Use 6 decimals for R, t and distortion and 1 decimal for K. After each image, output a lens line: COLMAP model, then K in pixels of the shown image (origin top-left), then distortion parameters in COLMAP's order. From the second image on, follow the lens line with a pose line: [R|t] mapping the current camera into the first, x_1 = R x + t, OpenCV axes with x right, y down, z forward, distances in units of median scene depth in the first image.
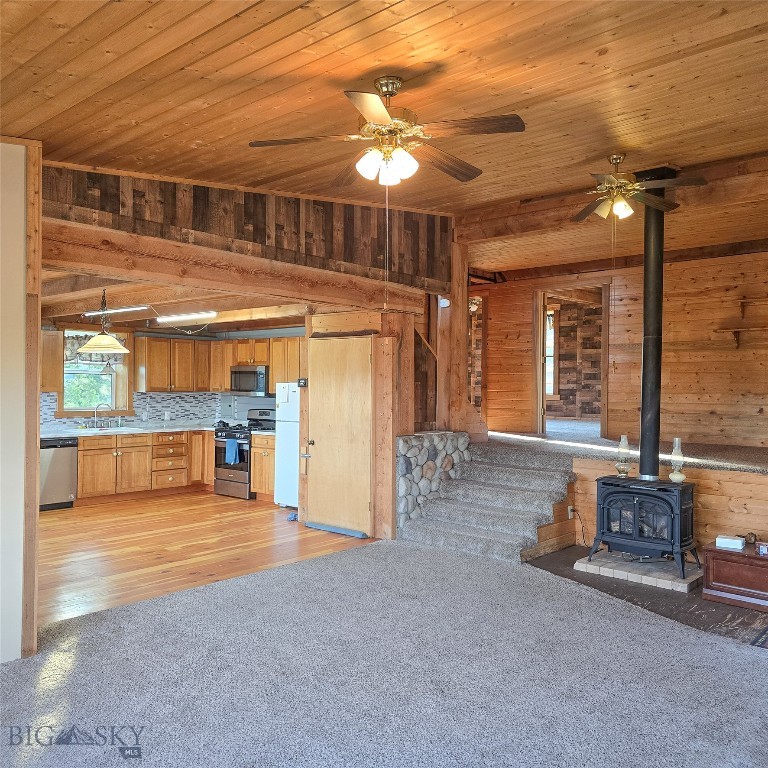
lens RADIAL K [[697.3, 0, 380.7], [0, 697.3, 384.8], [0, 0, 1]] dist [0.052146, -0.011035]
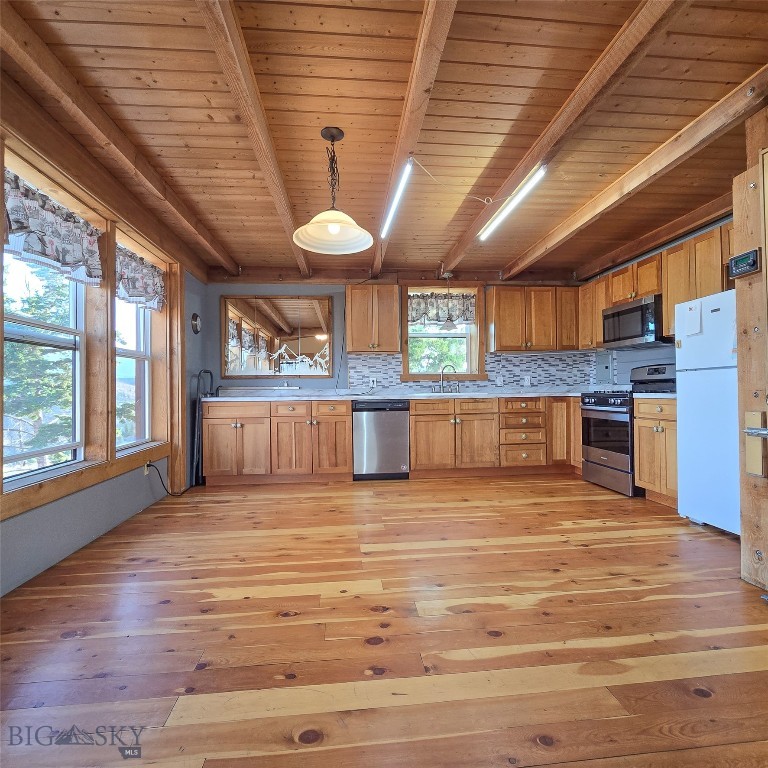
lens RADIAL K [[421.6, 0, 392.1], [0, 421.6, 386.8], [0, 0, 1]] dist [0.003238, -0.005917]
pose [[0.734244, -0.028102, -0.678304, -0.097192], [0.023483, 0.999596, -0.015994, 0.071914], [0.678479, -0.004185, 0.734608, 0.654850]]
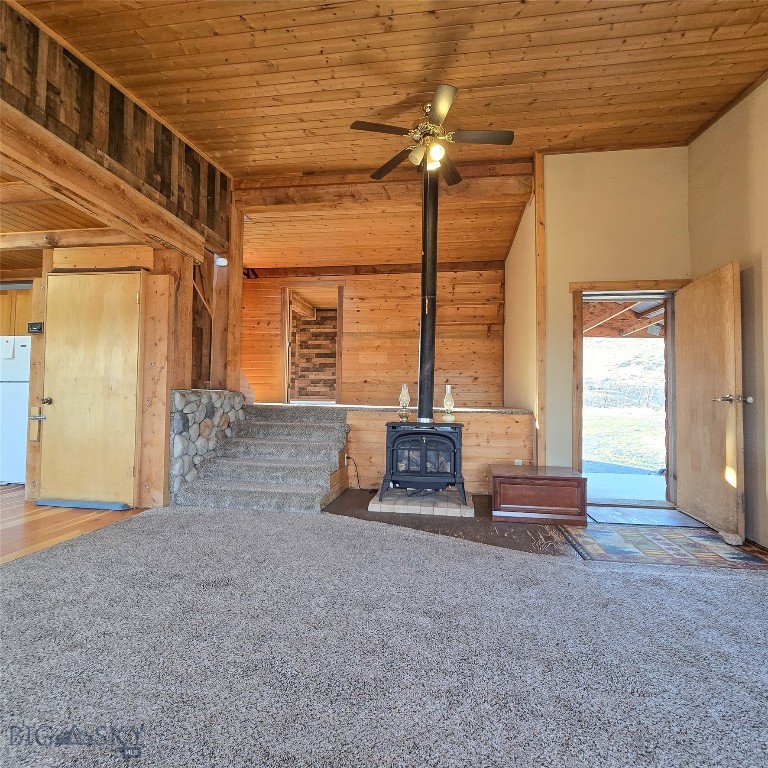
lens RADIAL K [[421.6, 0, 388.6], [0, 421.6, 386.2], [0, 0, 1]] dist [0.003238, -0.005917]
pose [[0.836813, 0.018240, 0.547185, -0.036095], [-0.005462, 0.999673, -0.024969, 0.074804], [-0.547462, 0.017906, 0.836639, 0.367345]]
